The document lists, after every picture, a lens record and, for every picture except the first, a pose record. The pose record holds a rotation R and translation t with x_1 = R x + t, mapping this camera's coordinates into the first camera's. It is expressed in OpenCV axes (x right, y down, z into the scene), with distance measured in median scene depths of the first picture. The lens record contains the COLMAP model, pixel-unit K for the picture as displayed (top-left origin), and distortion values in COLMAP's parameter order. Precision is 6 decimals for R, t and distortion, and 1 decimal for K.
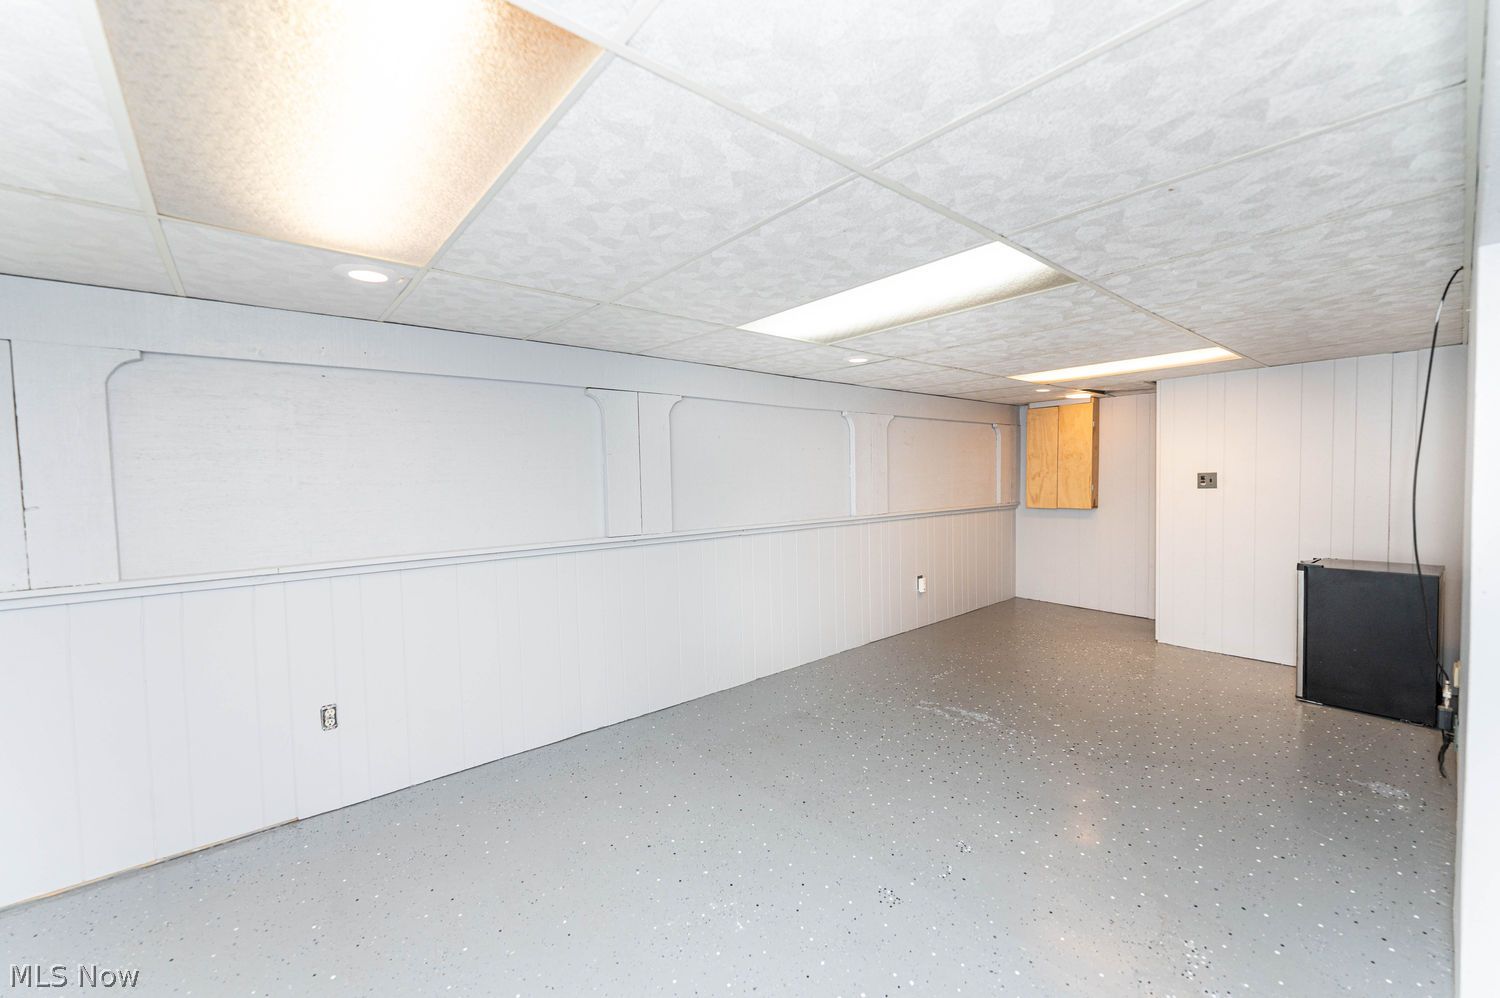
lens RADIAL K [[594.5, 0, 748.8], [0, 594.5, 501.8], [0, 0, 1]] dist [-0.004511, 0.001187]
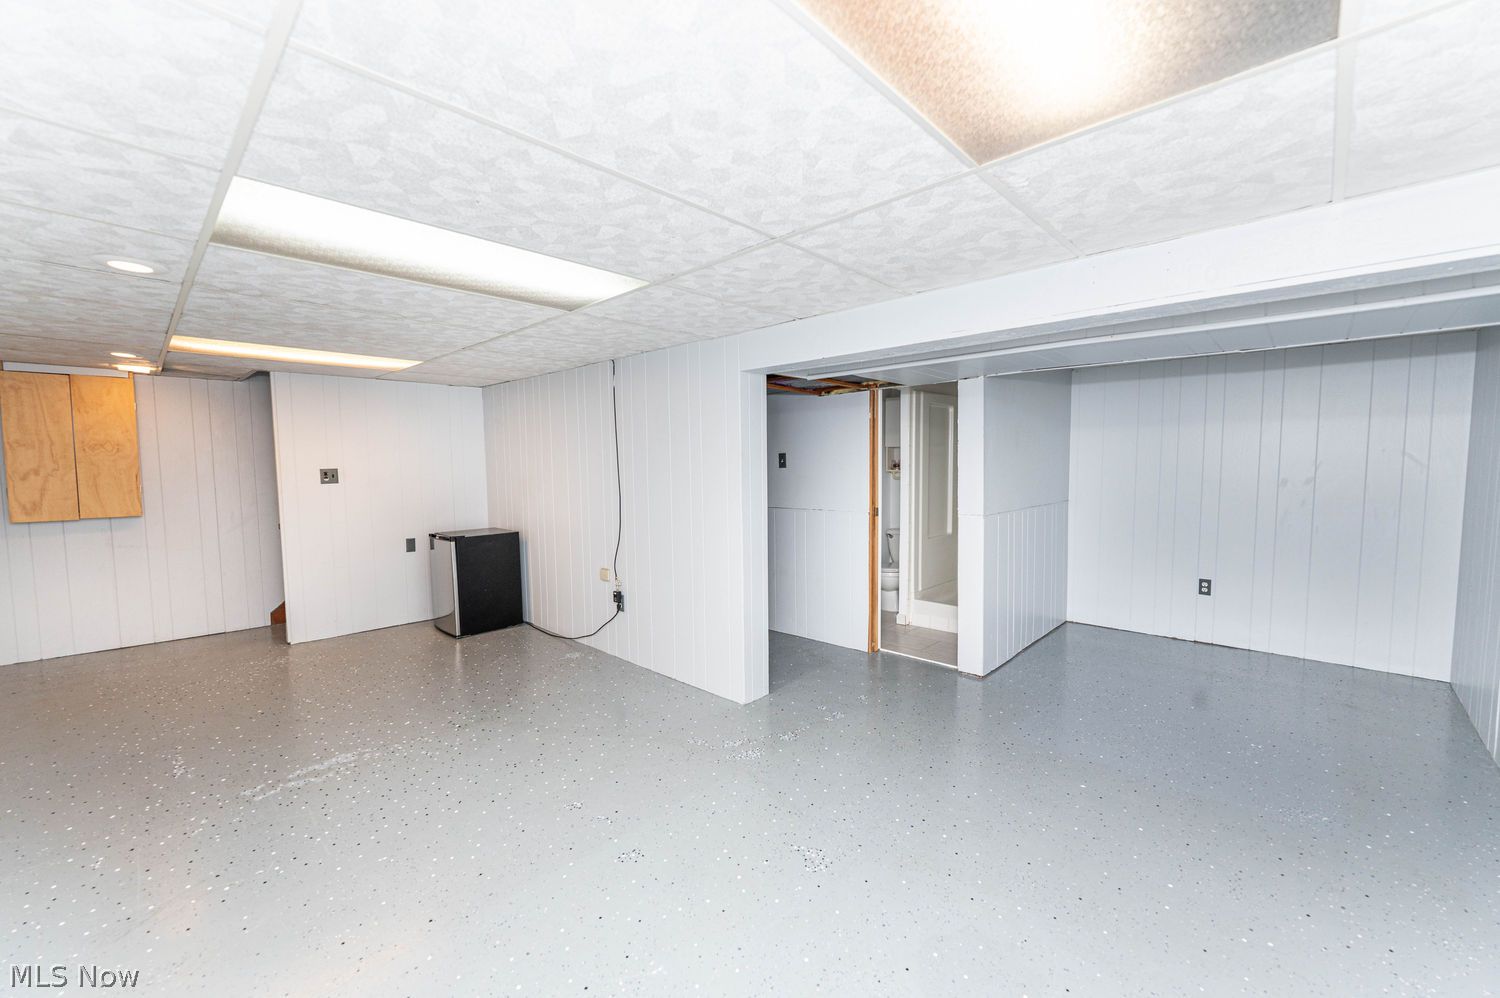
lens RADIAL K [[594.5, 0, 749.5], [0, 594.5, 498.7], [0, 0, 1]] dist [-0.004511, 0.001187]
pose [[-0.113739, -0.043813, 0.992544, -0.370179], [0.053613, 0.997301, 0.050167, -0.009098], [-0.992063, 0.058919, -0.111083, 0.387255]]
